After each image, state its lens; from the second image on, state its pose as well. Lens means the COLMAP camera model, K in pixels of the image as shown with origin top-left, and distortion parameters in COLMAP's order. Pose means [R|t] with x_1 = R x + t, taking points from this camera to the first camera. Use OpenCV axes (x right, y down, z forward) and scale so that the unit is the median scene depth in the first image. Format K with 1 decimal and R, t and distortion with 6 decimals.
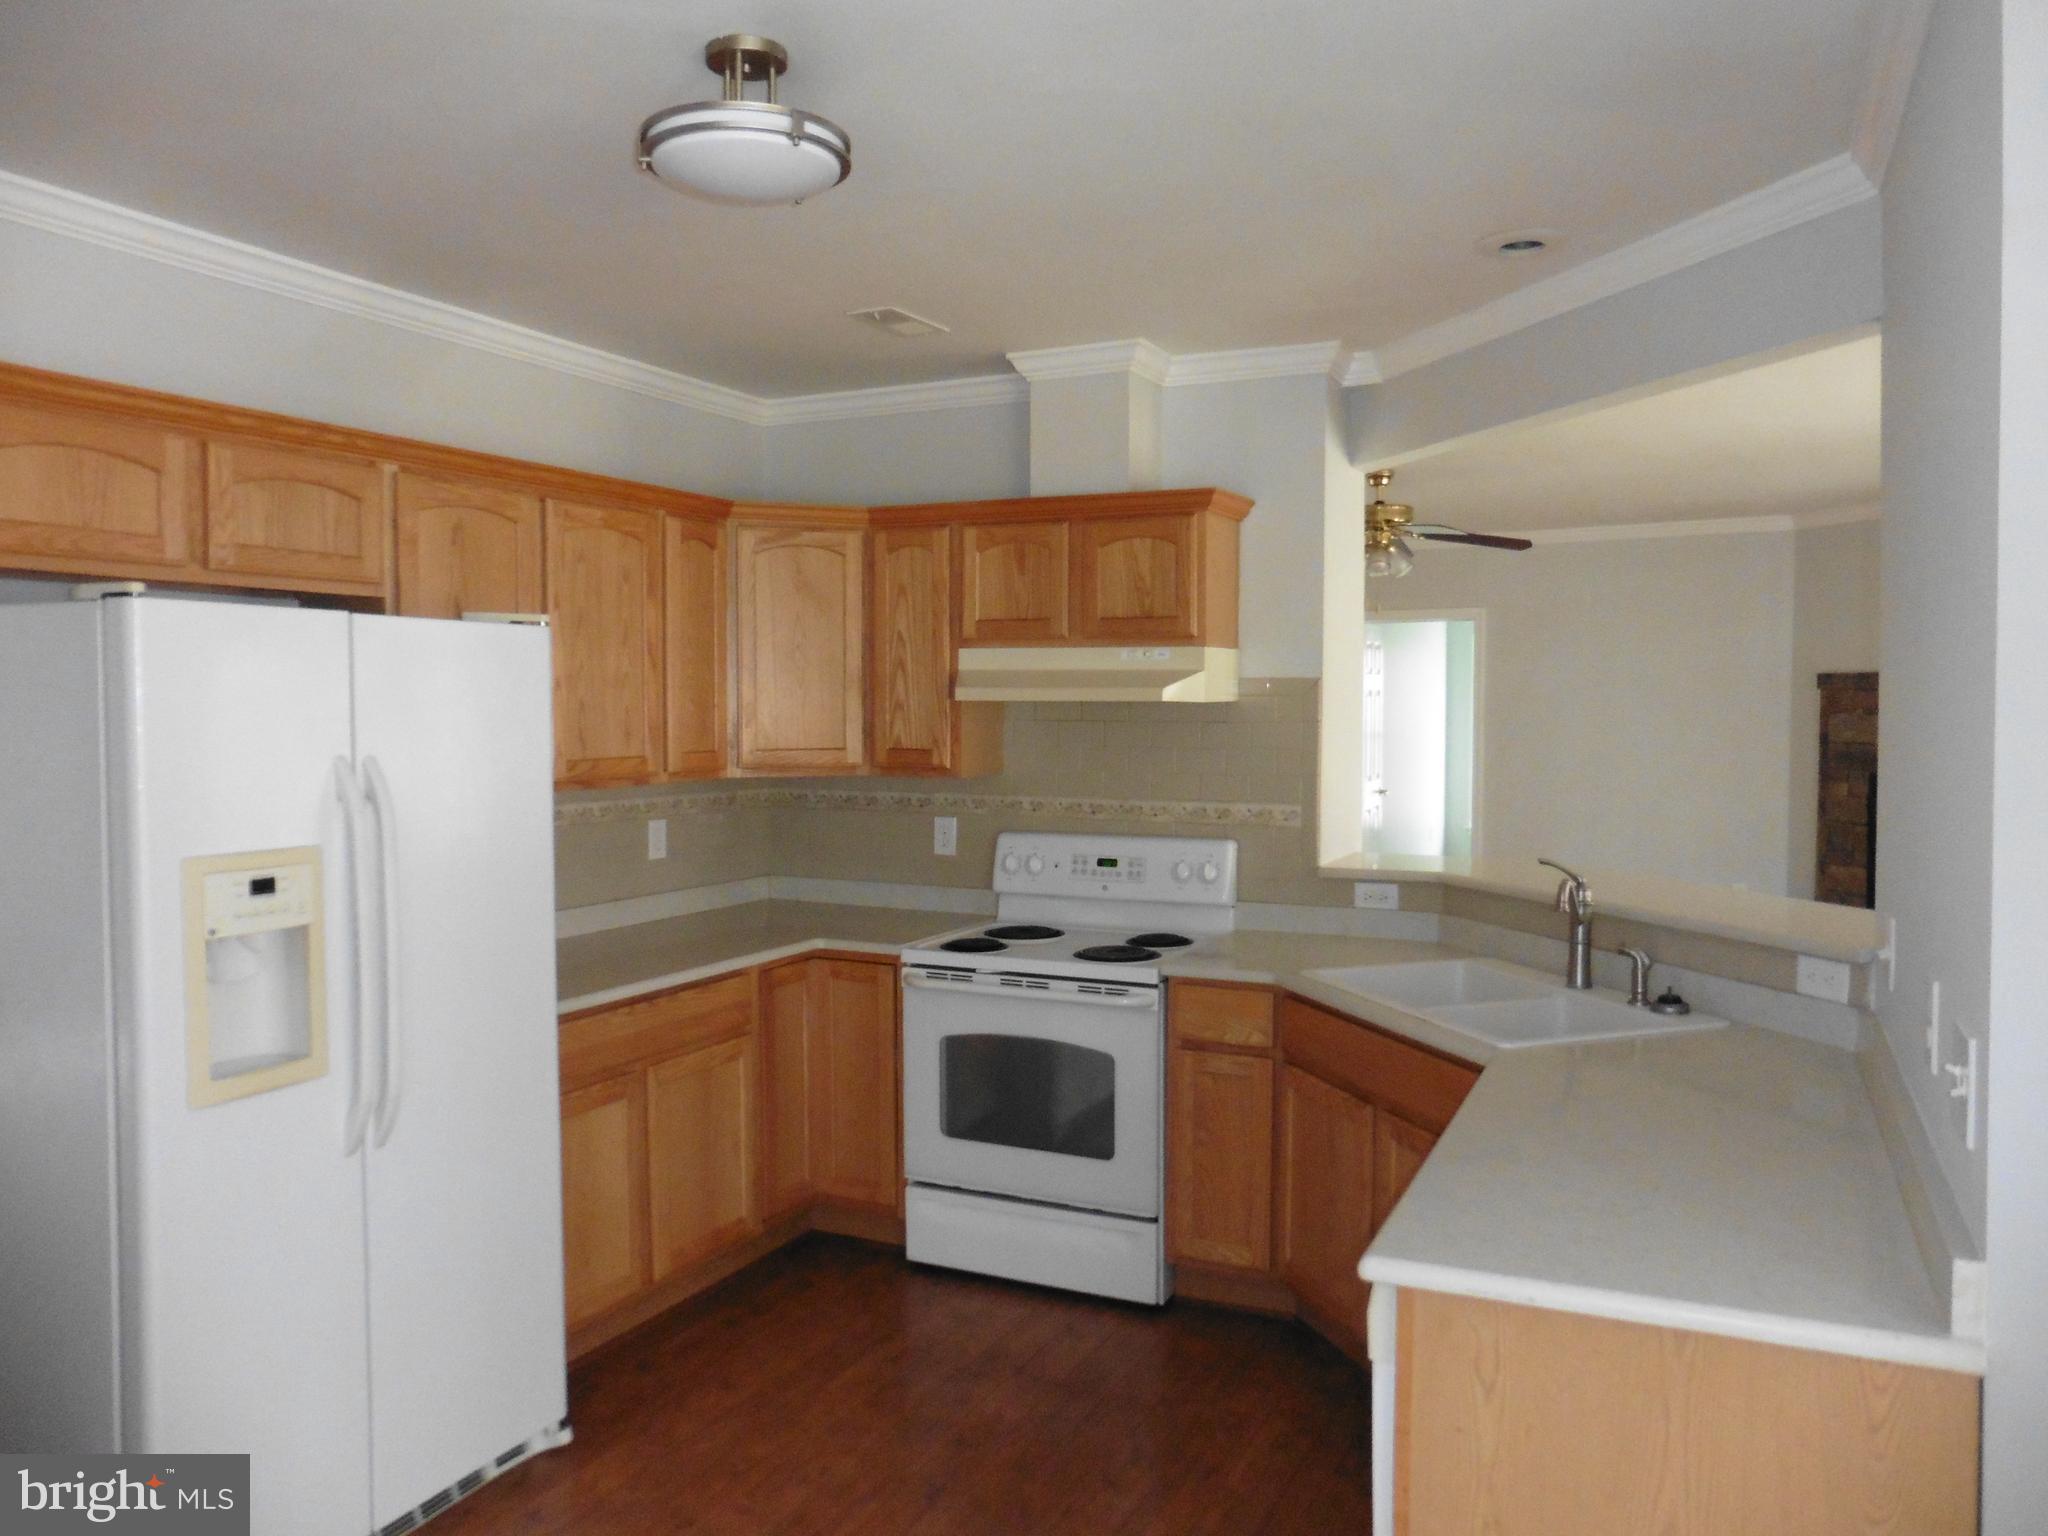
lens RADIAL K [[1503.7, 0, 1024.0], [0, 1503.7, 768.0], [0, 0, 1]] dist [-0.054004, -0.000033]
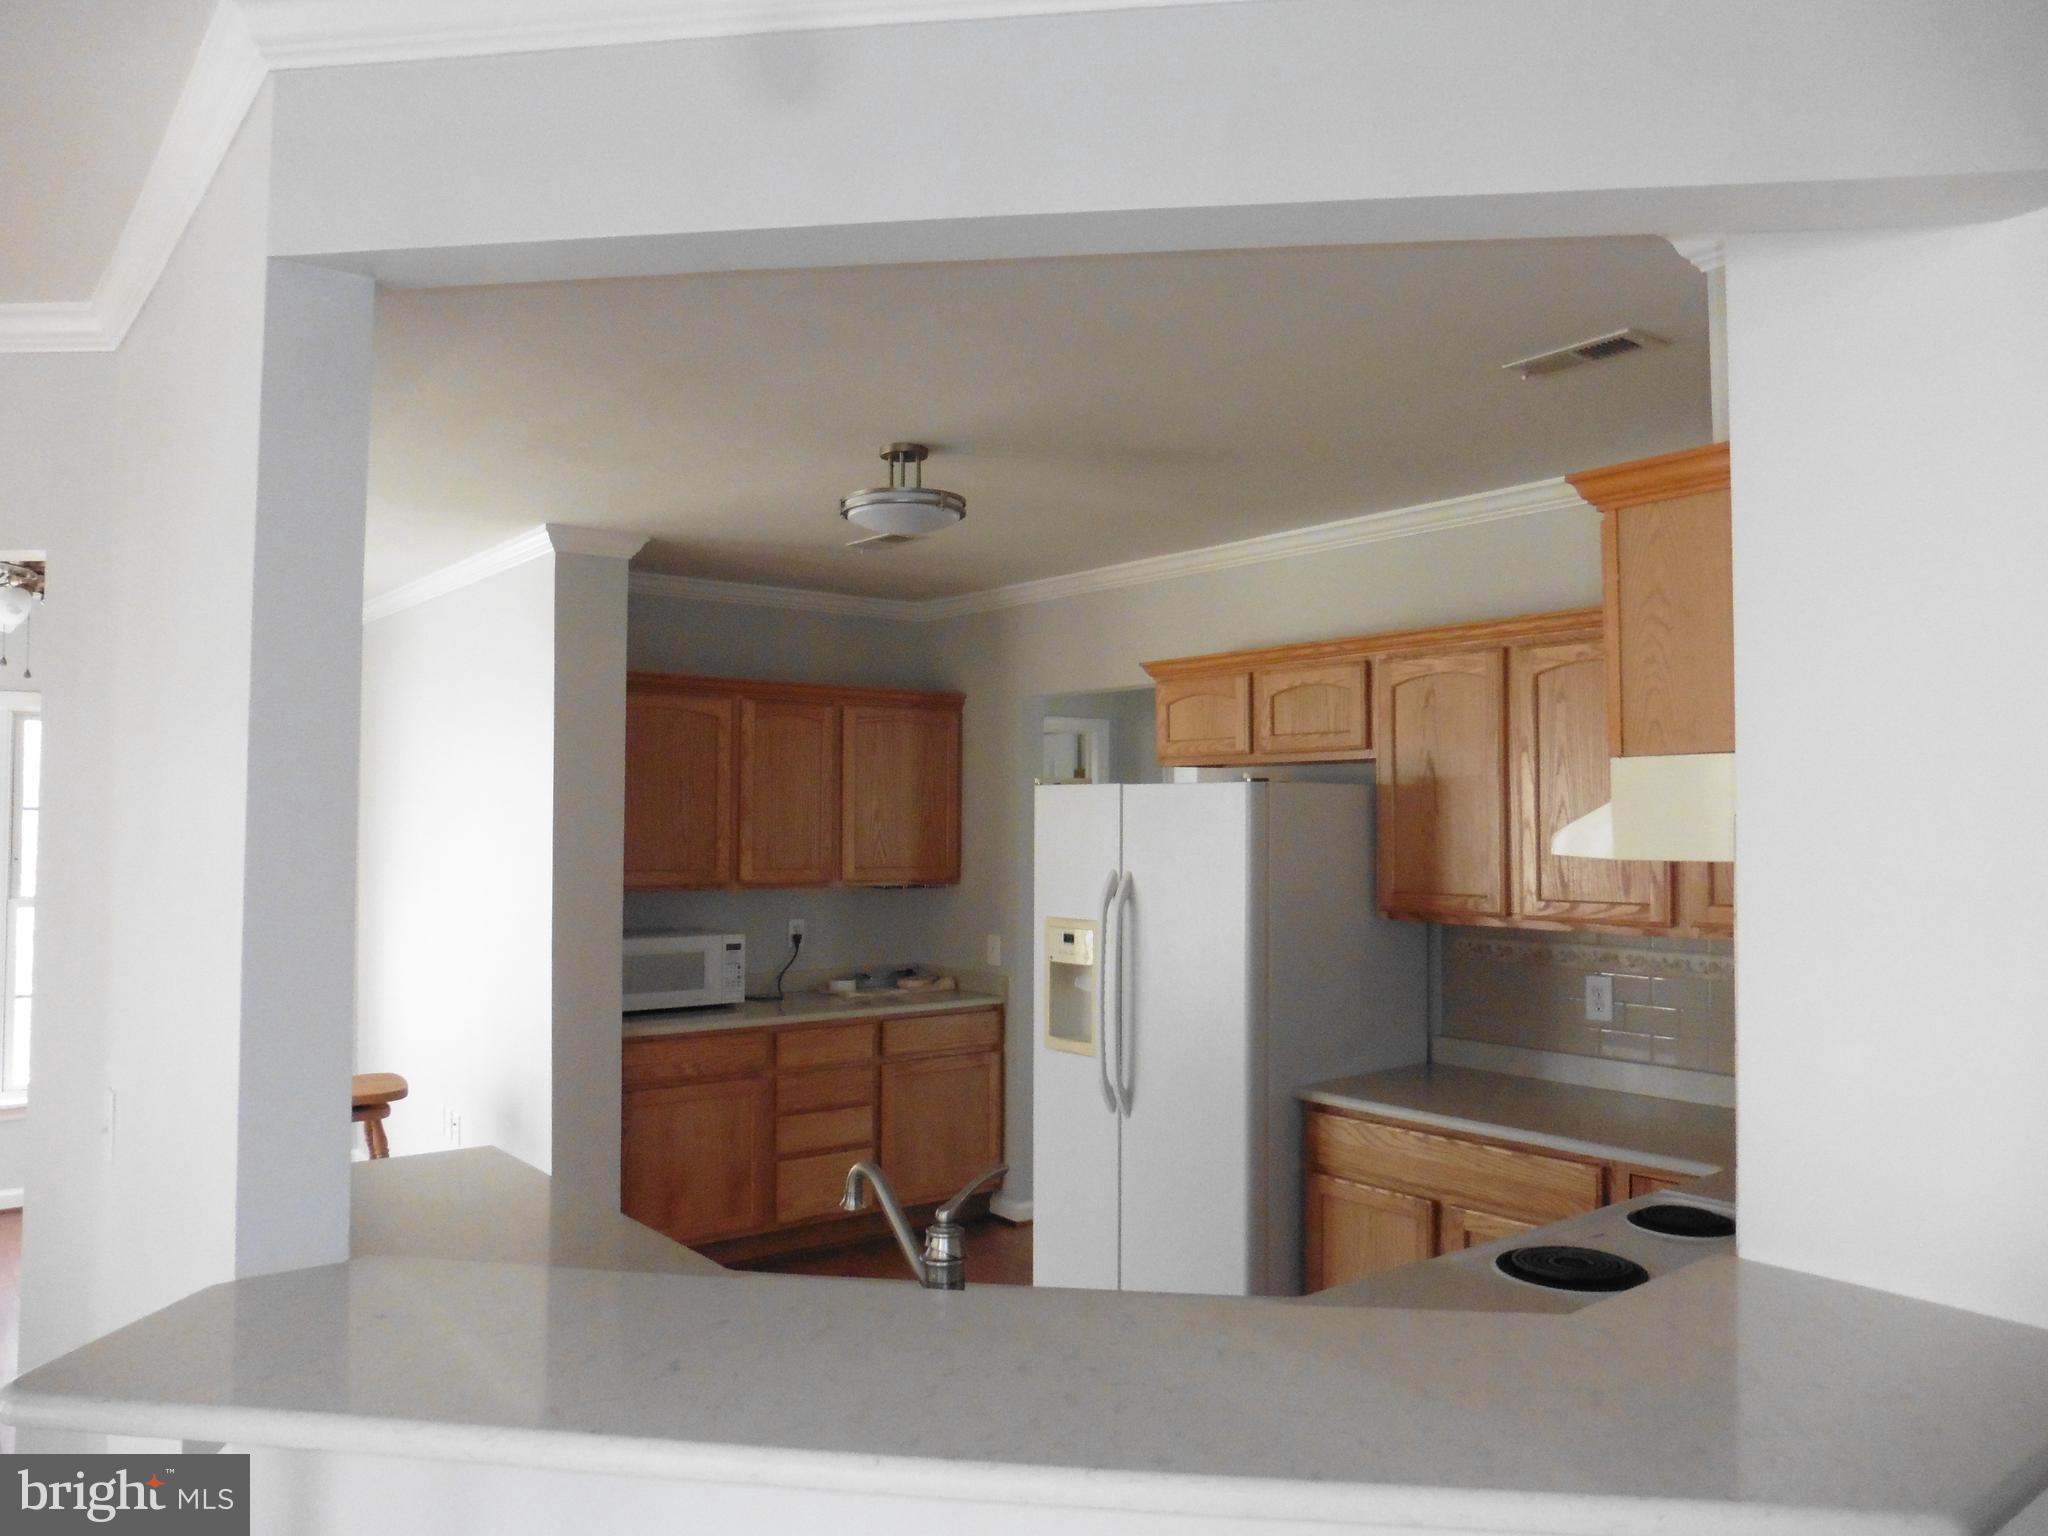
lens RADIAL K [[1426.7, 0, 1022.1], [0, 1426.7, 738.2], [0, 0, 1]] dist [-0.001623, 0.004342]
pose [[-0.427387, -0.056825, -0.902281, 0.966217], [-0.041238, 0.998209, -0.043333, -0.076464], [0.903128, 0.018688, -0.428965, 1.472012]]
